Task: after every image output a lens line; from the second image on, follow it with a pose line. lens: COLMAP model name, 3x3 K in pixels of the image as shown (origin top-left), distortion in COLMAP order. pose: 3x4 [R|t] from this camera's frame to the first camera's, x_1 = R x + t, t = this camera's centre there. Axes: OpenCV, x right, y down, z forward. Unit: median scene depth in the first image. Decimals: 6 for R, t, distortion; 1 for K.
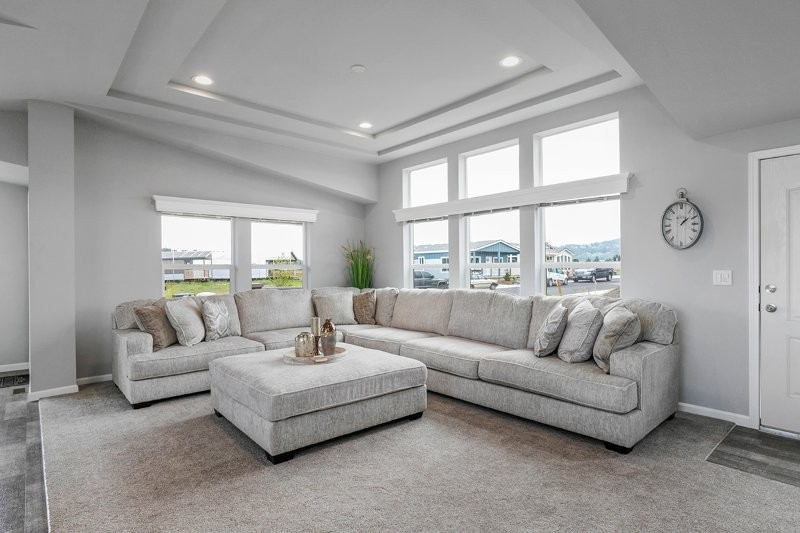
lens RADIAL K [[425.3, 0, 400.0], [0, 425.3, 266.5], [0, 0, 1]] dist [0.001087, -0.000339]
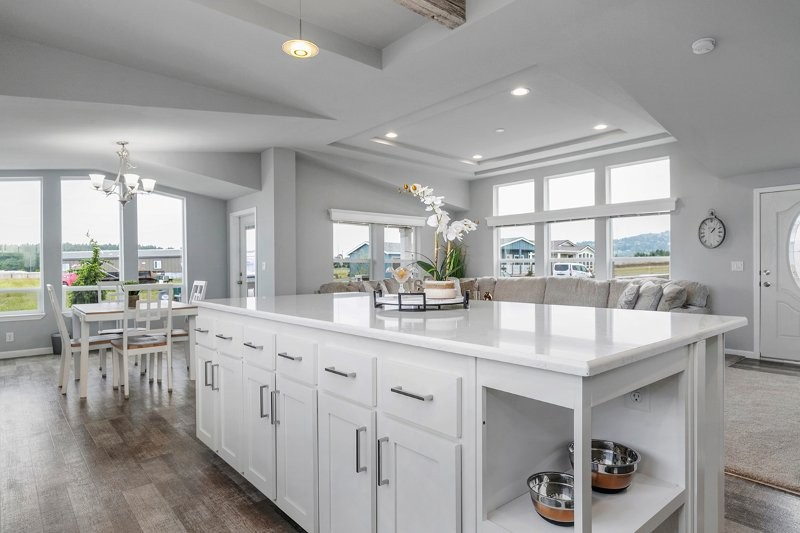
lens RADIAL K [[460.9, 0, 400.0], [0, 460.9, 266.5], [0, 0, 1]] dist [0.008193, 0.002327]
pose [[0.999991, 0.001413, -0.003894, -0.398265], [-0.001402, 0.999995, 0.002814, 0.019731], [0.003898, -0.002808, 0.999988, -0.590007]]
